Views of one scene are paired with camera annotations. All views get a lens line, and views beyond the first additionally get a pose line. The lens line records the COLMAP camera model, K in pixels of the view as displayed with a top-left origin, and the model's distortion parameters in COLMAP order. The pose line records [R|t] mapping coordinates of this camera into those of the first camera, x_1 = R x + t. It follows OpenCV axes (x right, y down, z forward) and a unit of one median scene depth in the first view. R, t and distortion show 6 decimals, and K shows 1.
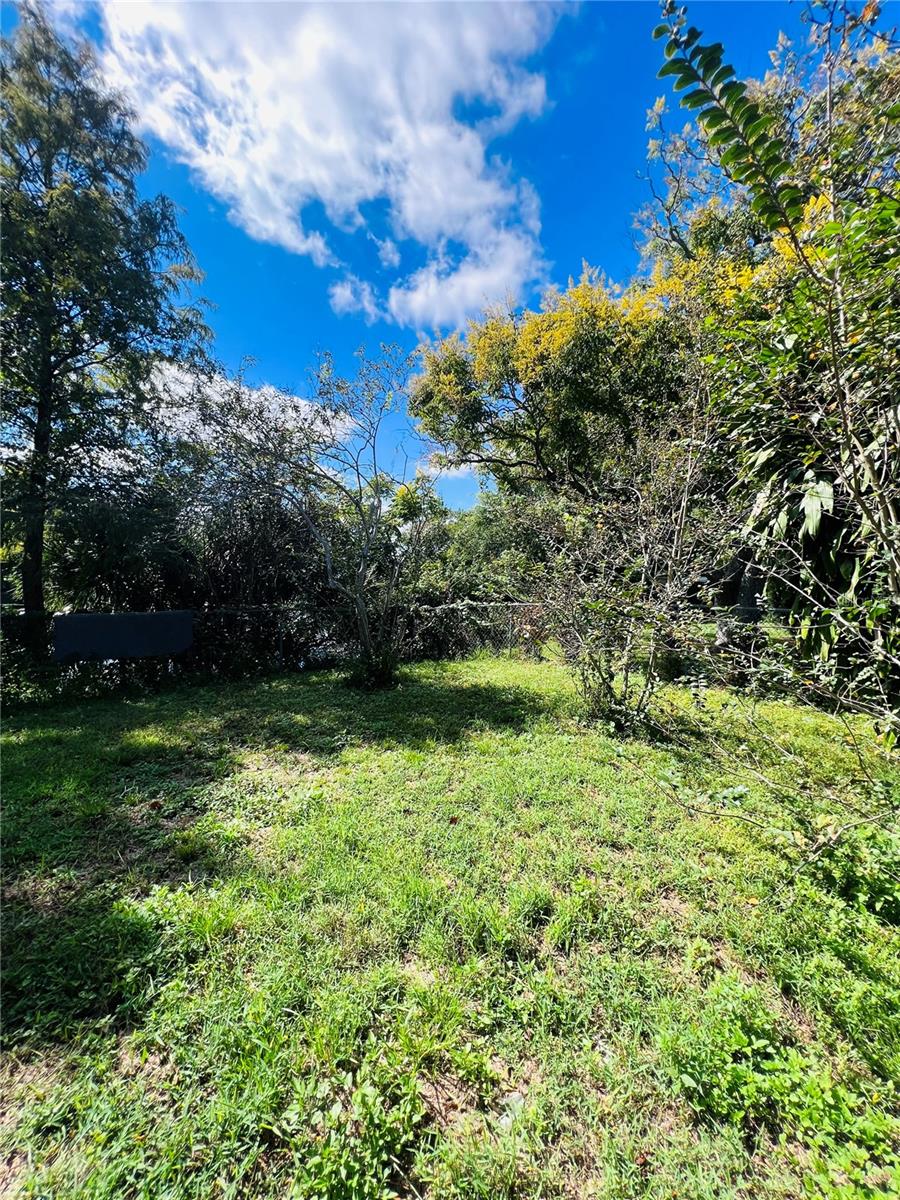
lens RADIAL K [[480.8, 0, 453.0], [0, 480.8, 600.8], [0, 0, 1]] dist [-0.006165, 0.001115]
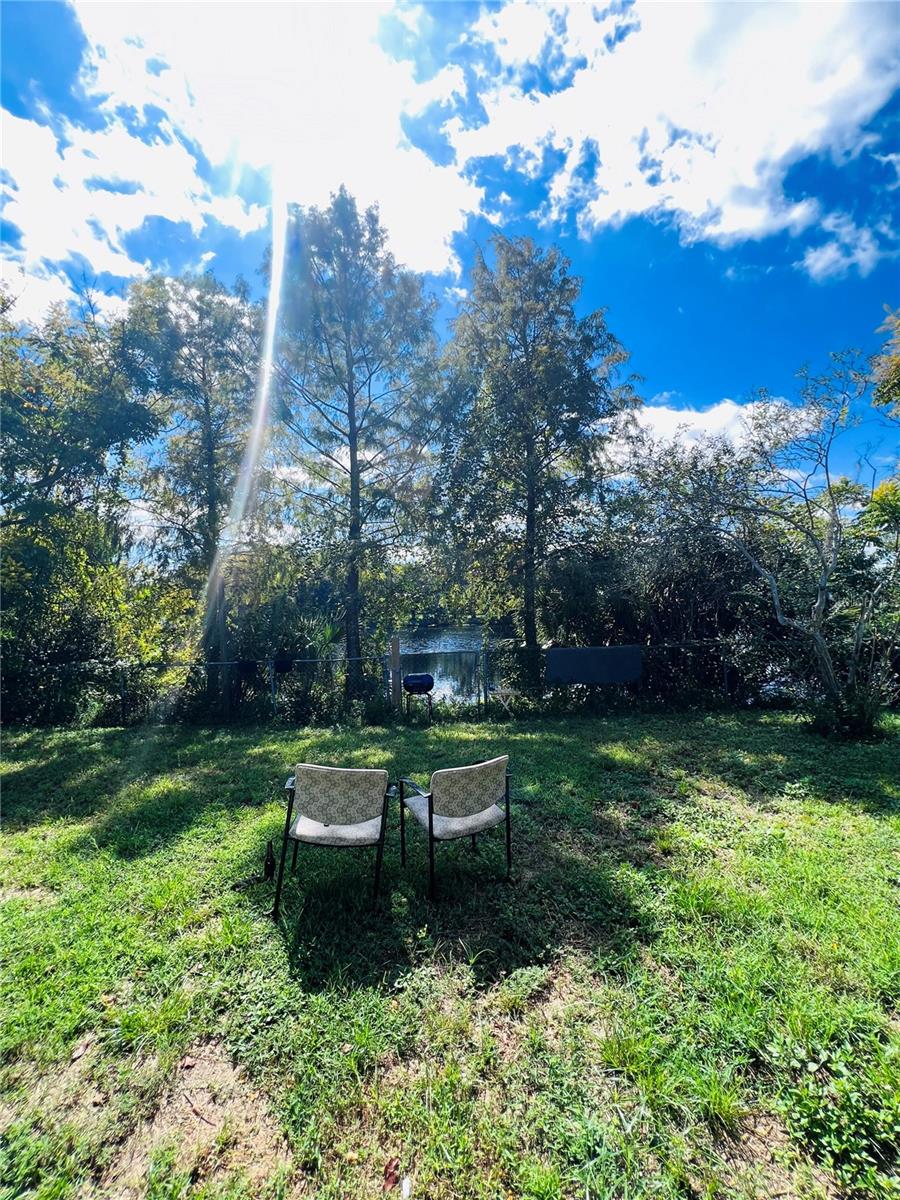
lens RADIAL K [[480.8, 0, 450.0], [0, 480.8, 591.9], [0, 0, 1]] dist [-0.006165, 0.001115]
pose [[0.657776, -0.075371, -0.749433, 0.067963], [0.021185, 0.996439, -0.081618, -0.054495], [0.752916, 0.037810, 0.657030, -0.246064]]
